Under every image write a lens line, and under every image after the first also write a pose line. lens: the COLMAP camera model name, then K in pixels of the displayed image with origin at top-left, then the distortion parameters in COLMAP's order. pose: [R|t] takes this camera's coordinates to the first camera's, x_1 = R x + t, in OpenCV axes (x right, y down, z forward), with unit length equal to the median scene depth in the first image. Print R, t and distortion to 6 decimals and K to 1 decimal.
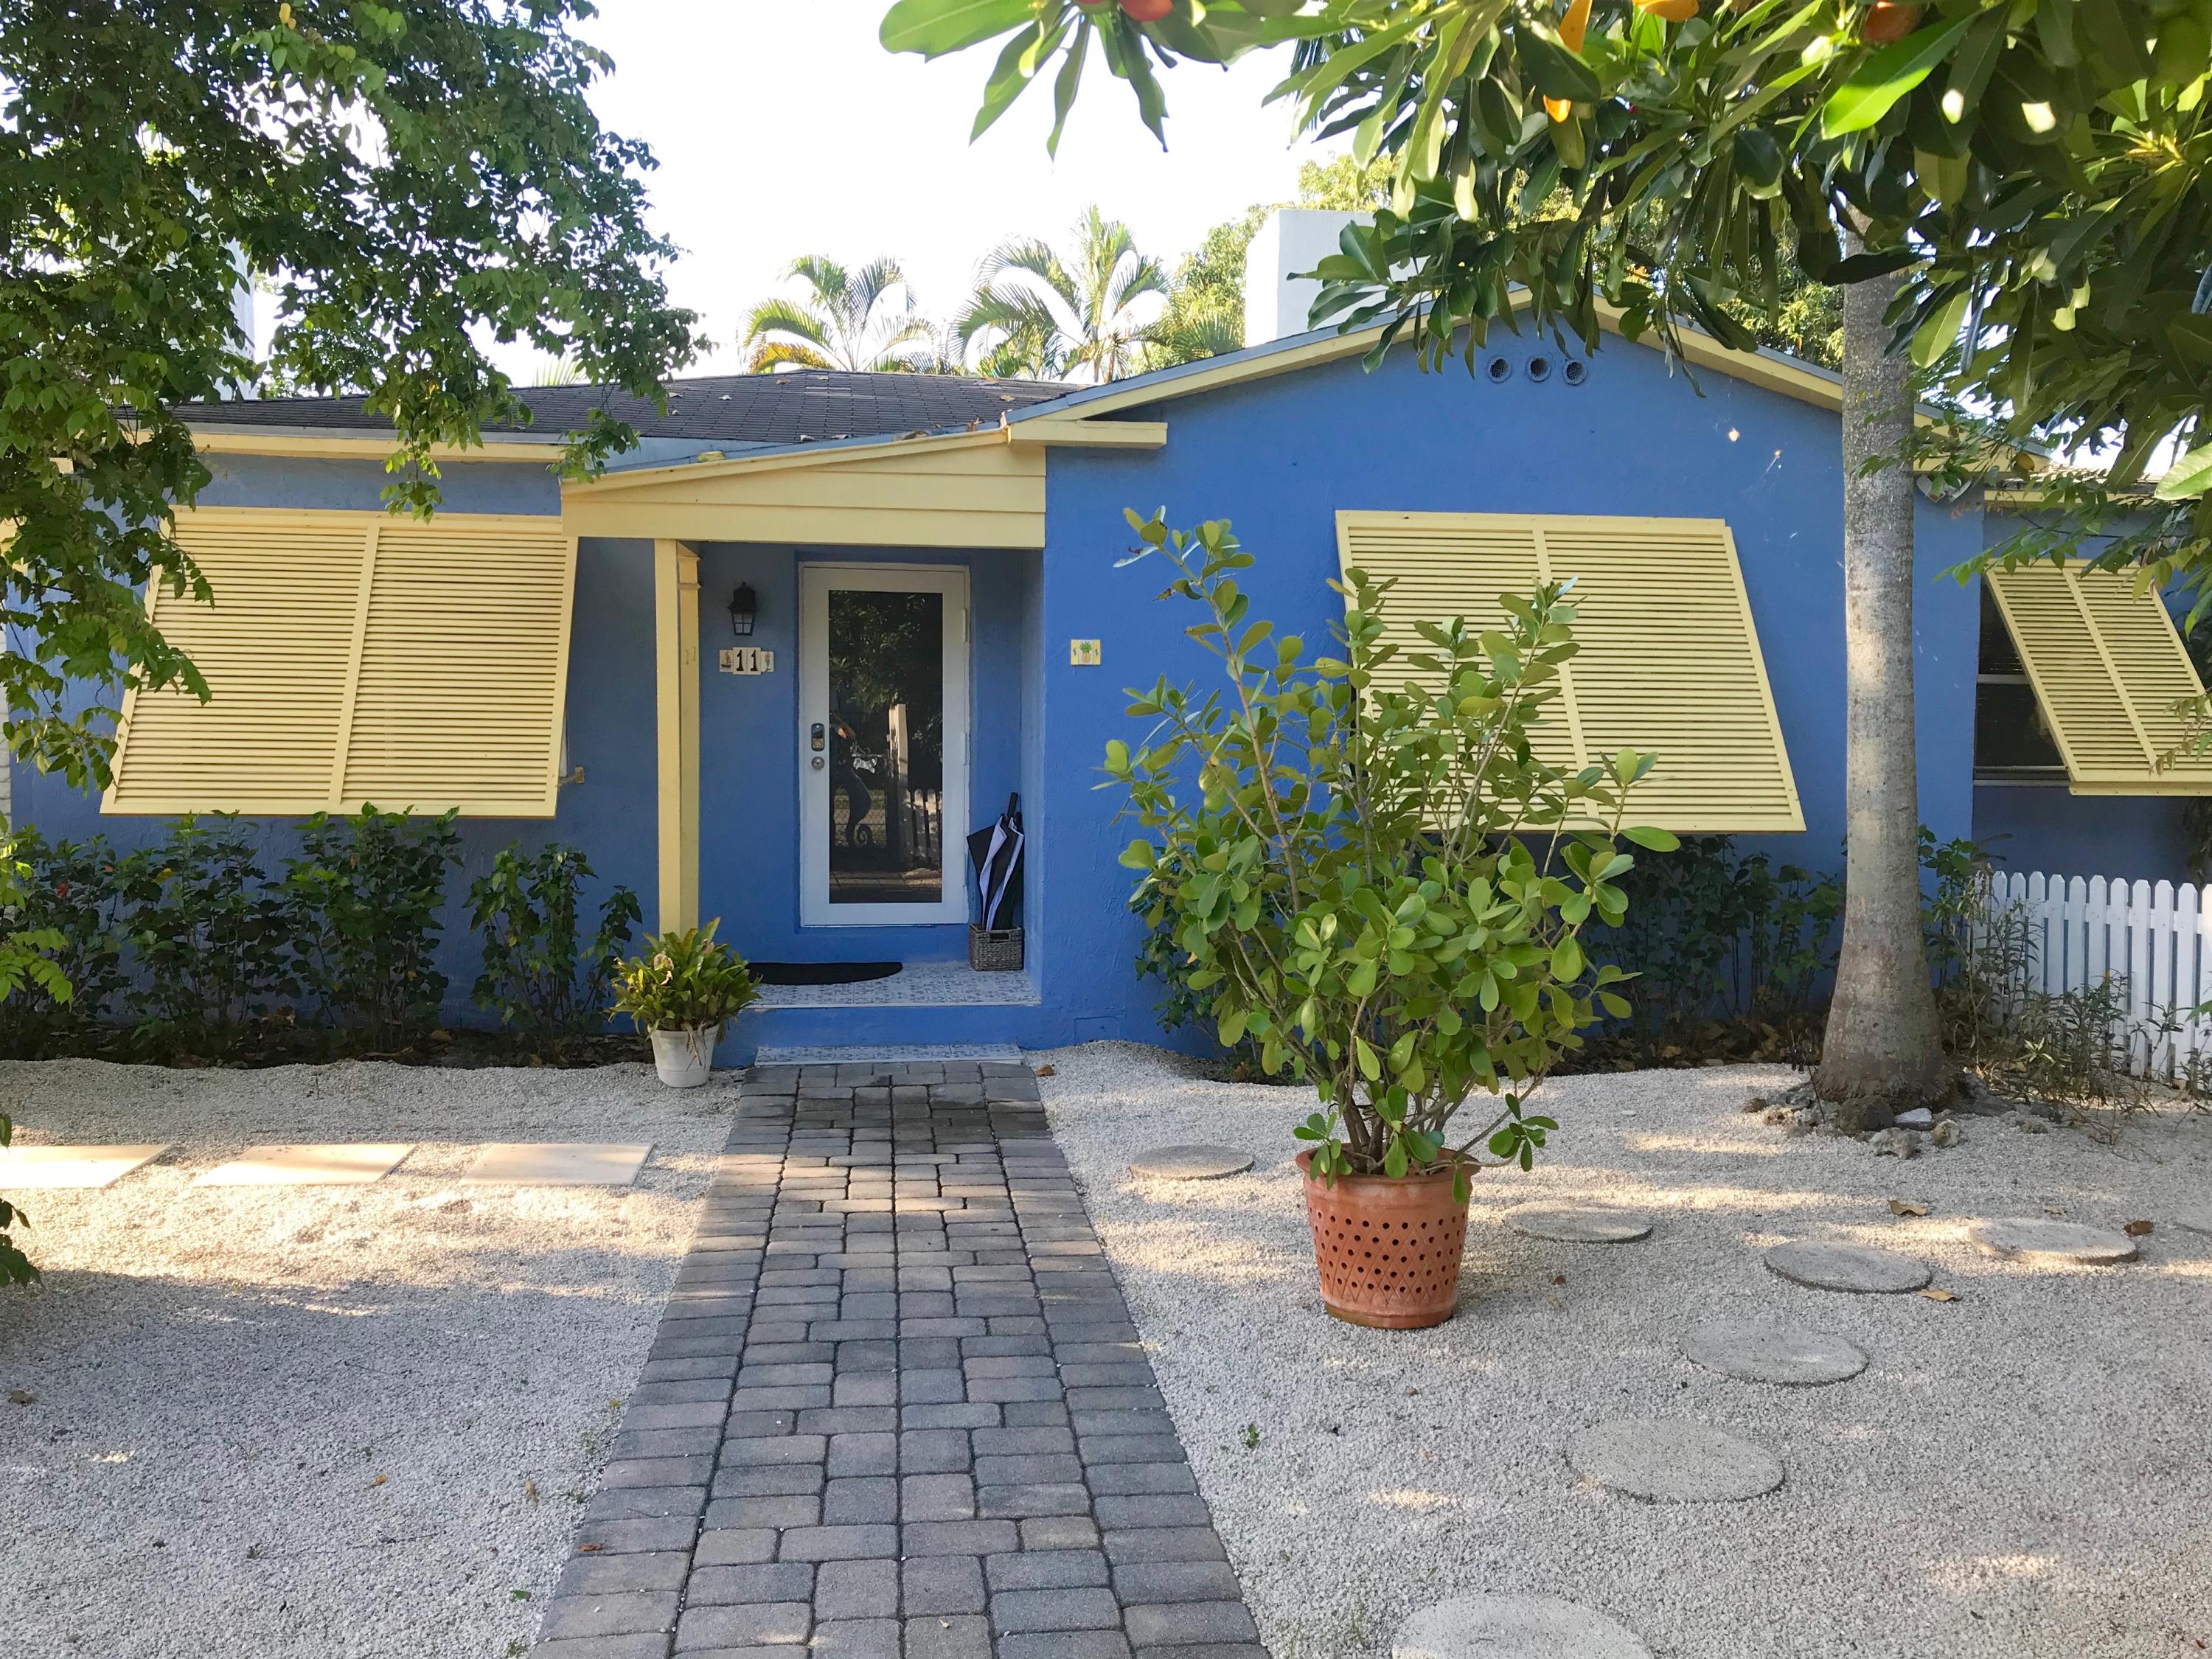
lens RADIAL K [[1806.9, 0, 1104.4], [0, 1806.9, 829.1], [0, 0, 1]] dist [0.052808, 0.002178]
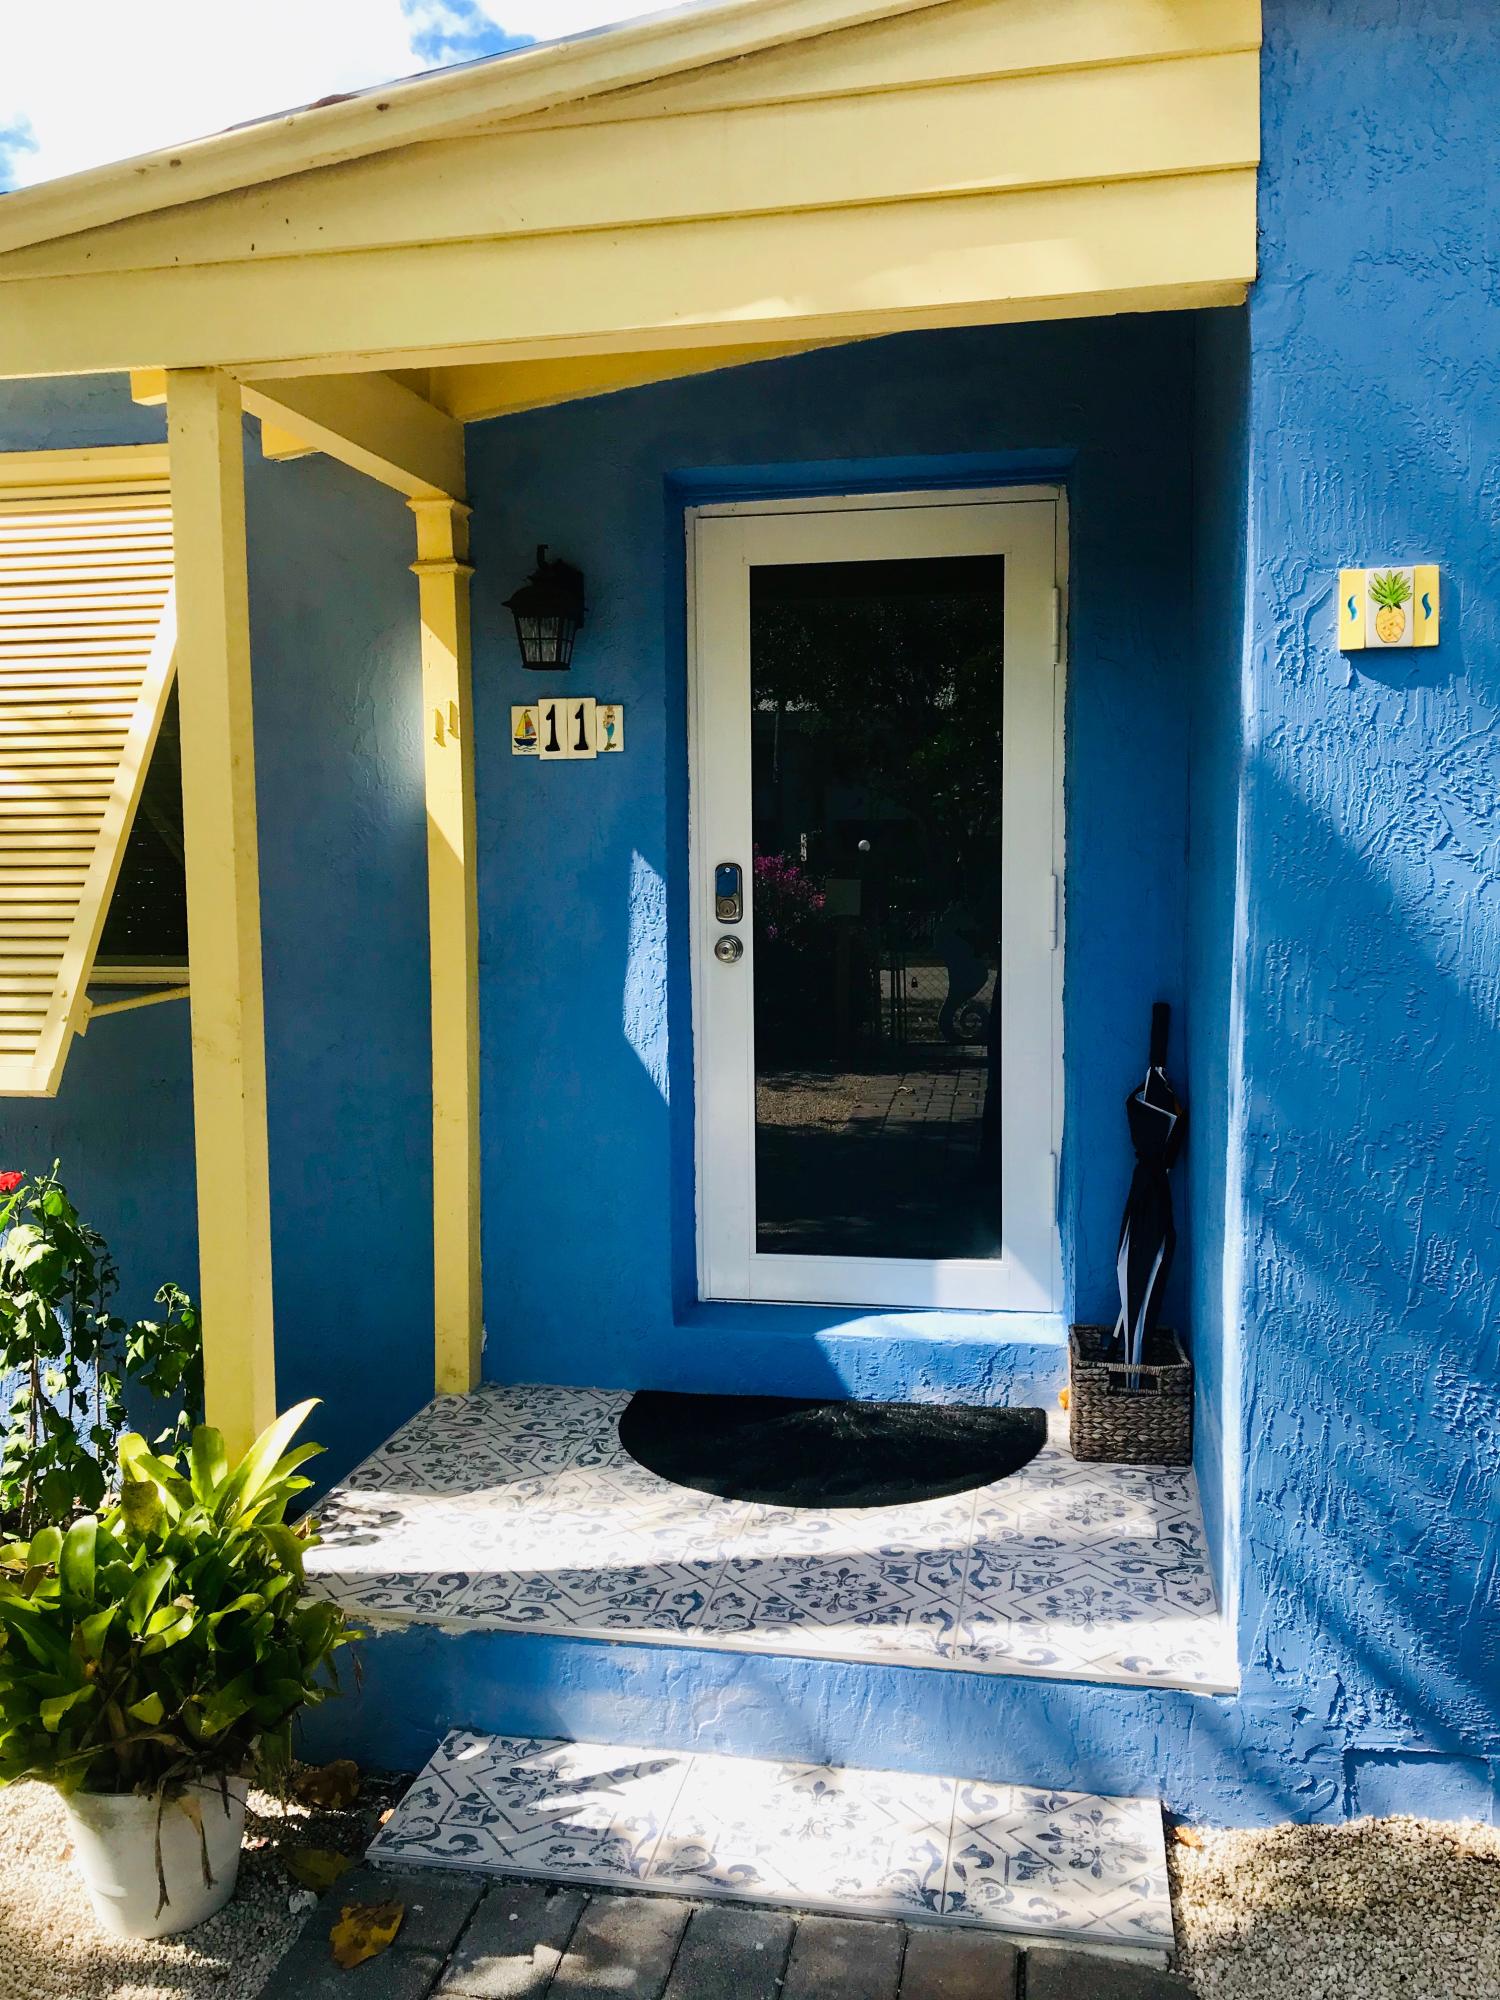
lens RADIAL K [[1633.7, 0, 747.8], [0, 1633.7, 994.1], [0, 0, 1]] dist [0.052808, 0.002178]
pose [[0.947510, -0.001561, -0.319723, -0.021840], [0.007172, 0.999840, 0.016371, -0.032314], [0.319646, -0.017804, 0.947370, 0.621869]]
